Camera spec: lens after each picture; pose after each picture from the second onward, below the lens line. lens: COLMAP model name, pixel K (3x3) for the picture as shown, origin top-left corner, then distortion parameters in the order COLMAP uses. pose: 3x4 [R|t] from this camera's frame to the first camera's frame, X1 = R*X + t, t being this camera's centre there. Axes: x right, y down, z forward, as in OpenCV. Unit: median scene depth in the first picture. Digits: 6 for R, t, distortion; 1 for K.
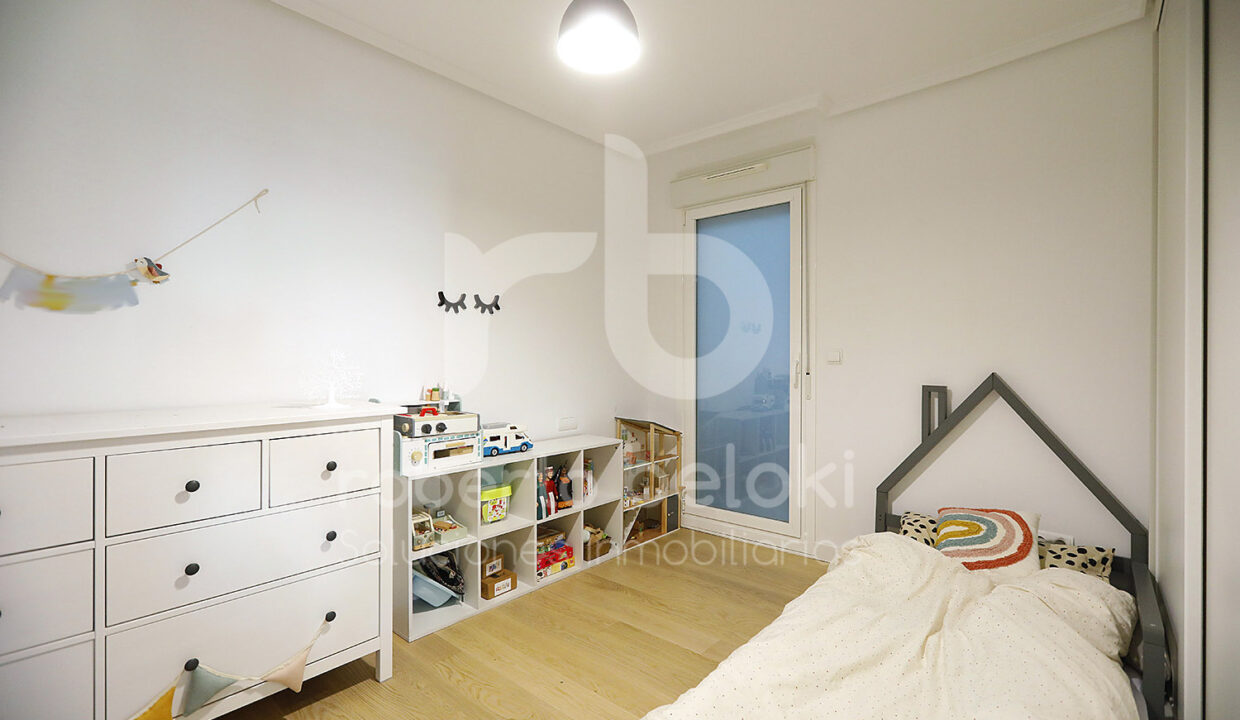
lens RADIAL K [[555.6, 0, 617.2], [0, 555.6, 370.8], [0, 0, 1]] dist [0.000694, 0.000352]
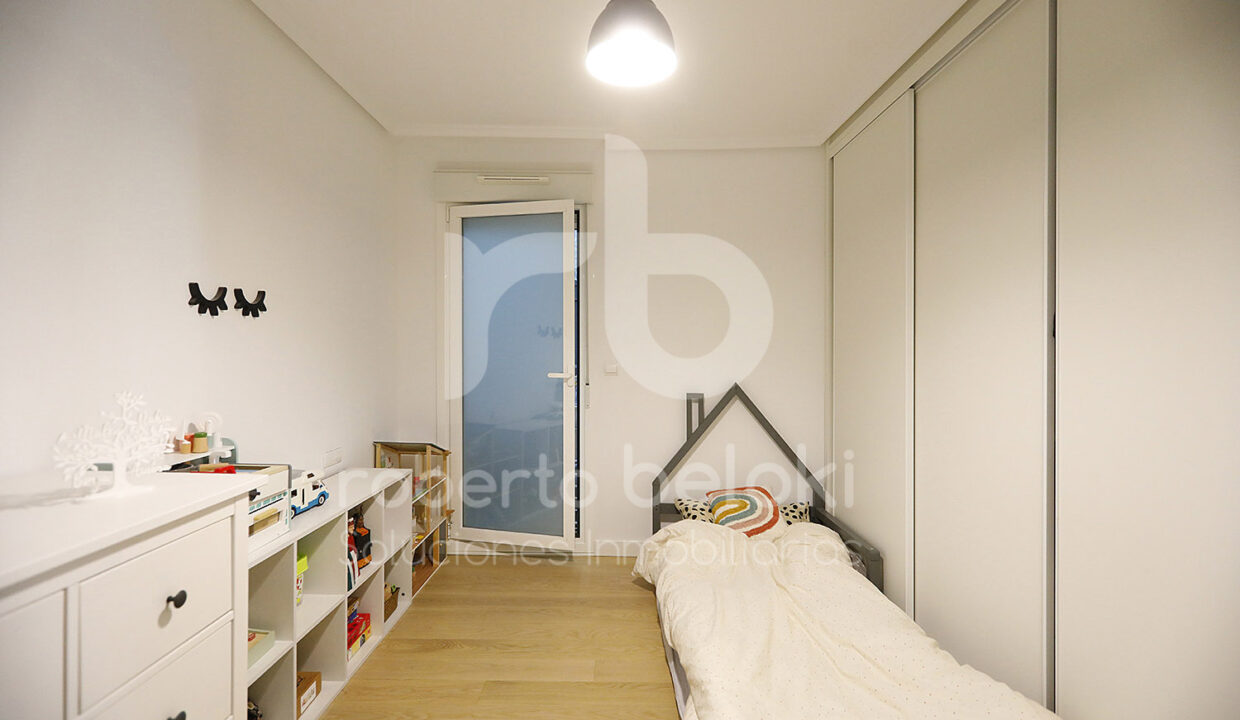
lens RADIAL K [[557.8, 0, 620.0], [0, 557.8, 360.0], [0, 0, 1]] dist [-0.000037, 0.000830]
pose [[0.750551, -0.004884, 0.660795, -0.372430], [0.005646, 0.999984, 0.000978, -0.049397], [-0.660789, 0.002997, 0.750566, 0.177116]]
